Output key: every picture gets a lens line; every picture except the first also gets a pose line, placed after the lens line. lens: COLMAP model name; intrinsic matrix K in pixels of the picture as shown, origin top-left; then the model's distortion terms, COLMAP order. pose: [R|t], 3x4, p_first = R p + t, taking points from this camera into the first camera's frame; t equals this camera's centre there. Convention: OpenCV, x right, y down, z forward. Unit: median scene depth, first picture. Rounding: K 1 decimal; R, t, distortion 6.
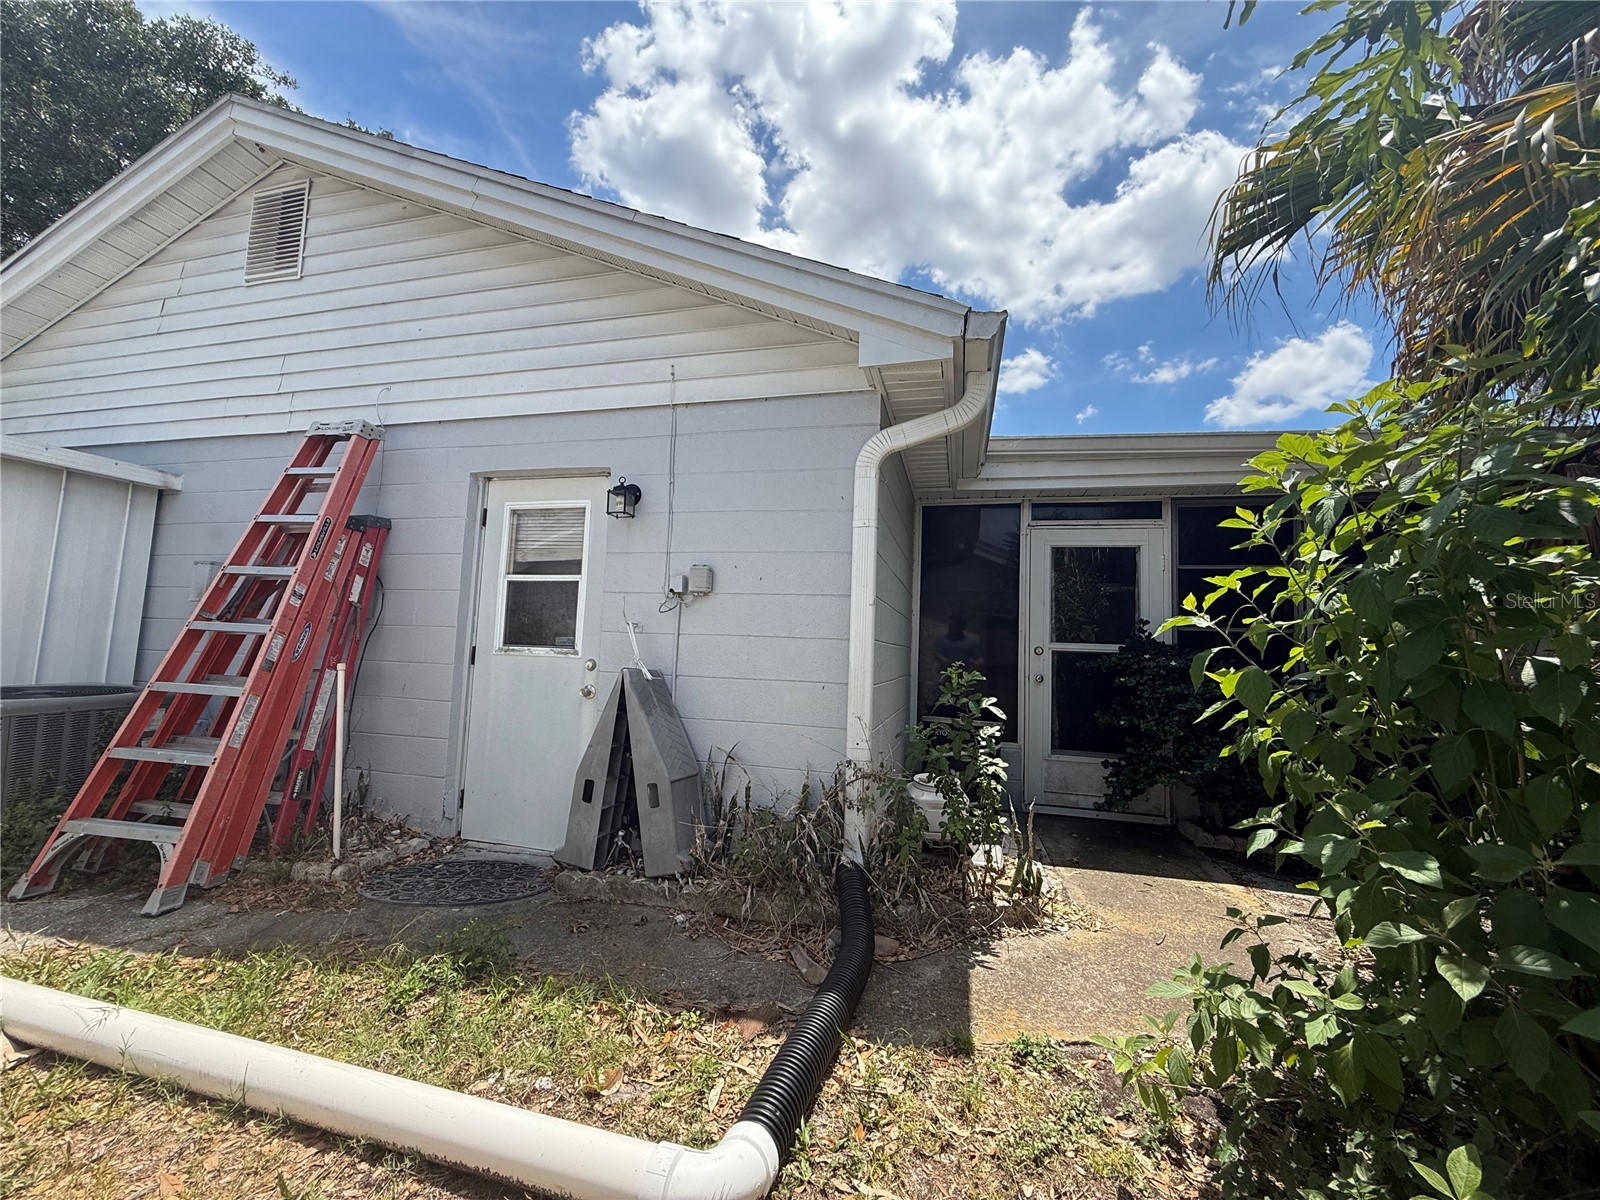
lens RADIAL K [[643.4, 0, 796.3], [0, 643.4, 597.9], [0, 0, 1]] dist [0.003249, -0.000169]
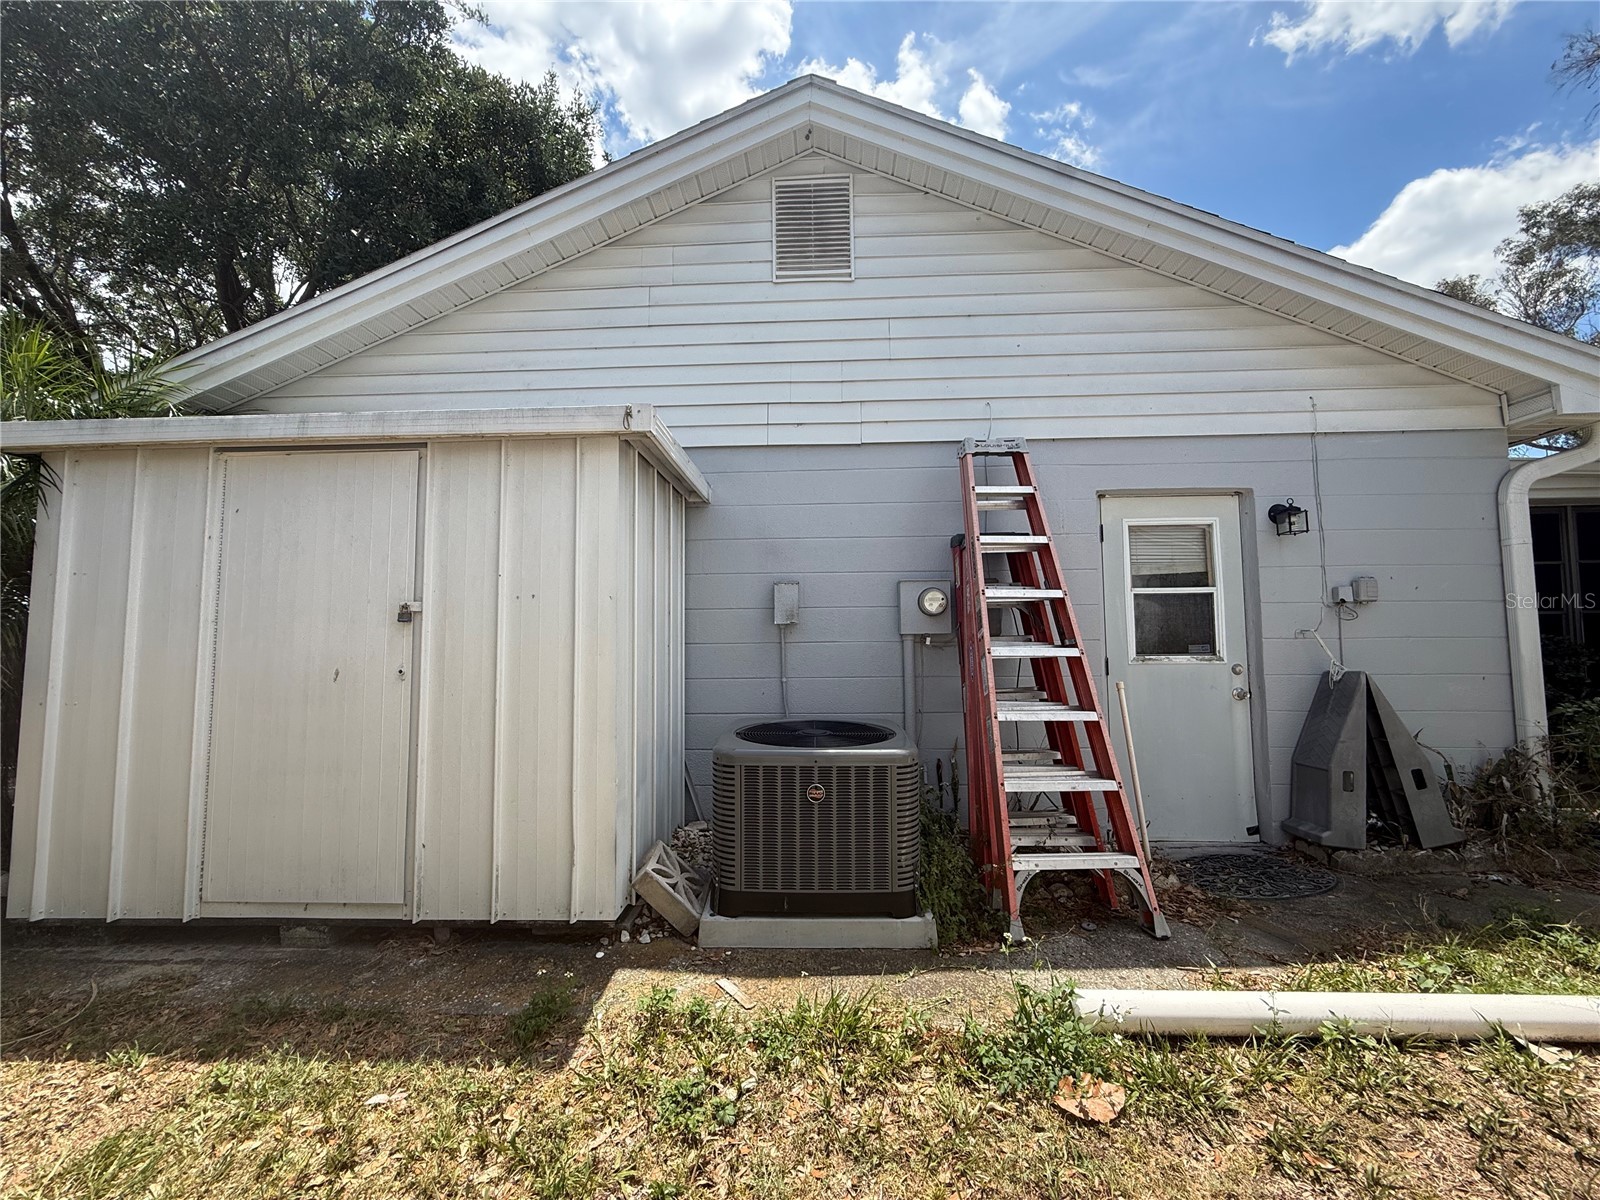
lens RADIAL K [[643.4, 0, 793.7], [0, 643.4, 600.6], [0, 0, 1]] dist [0.003249, -0.000169]
pose [[0.973007, -0.031990, 0.228547, -1.235581], [0.028127, 0.999401, 0.020138, -0.052872], [-0.229054, -0.013166, 0.973325, 0.105707]]
